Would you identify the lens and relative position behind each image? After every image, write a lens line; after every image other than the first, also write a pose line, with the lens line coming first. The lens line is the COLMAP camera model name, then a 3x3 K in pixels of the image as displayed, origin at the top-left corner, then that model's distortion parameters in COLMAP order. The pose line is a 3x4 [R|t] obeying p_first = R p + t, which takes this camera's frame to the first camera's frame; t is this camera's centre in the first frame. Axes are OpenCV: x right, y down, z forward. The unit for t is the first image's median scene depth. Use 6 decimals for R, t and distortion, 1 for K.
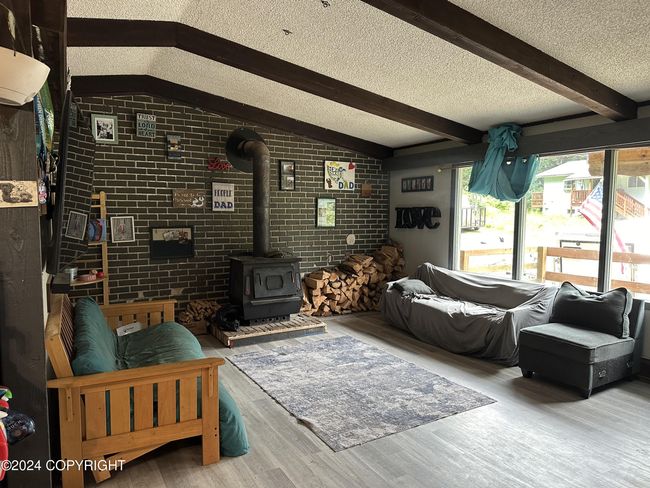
lens RADIAL K [[459.2, 0, 321.1], [0, 459.2, 245.2], [0, 0, 1]] dist [0.072076, -0.021996]
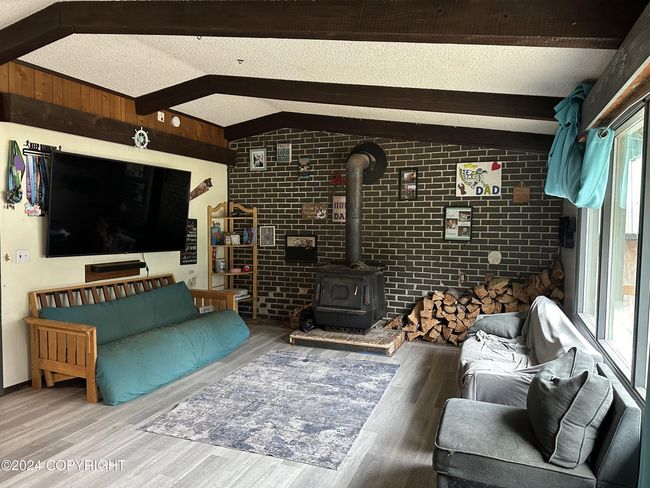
lens RADIAL K [[459.2, 0, 320.0], [0, 459.2, 243.8], [0, 0, 1]] dist [0.072076, -0.021996]
pose [[0.614143, 0.041576, -0.788099, 0.645340], [-0.059514, 0.998208, 0.006283, -0.029131], [0.786947, 0.043044, 0.615517, 0.328782]]
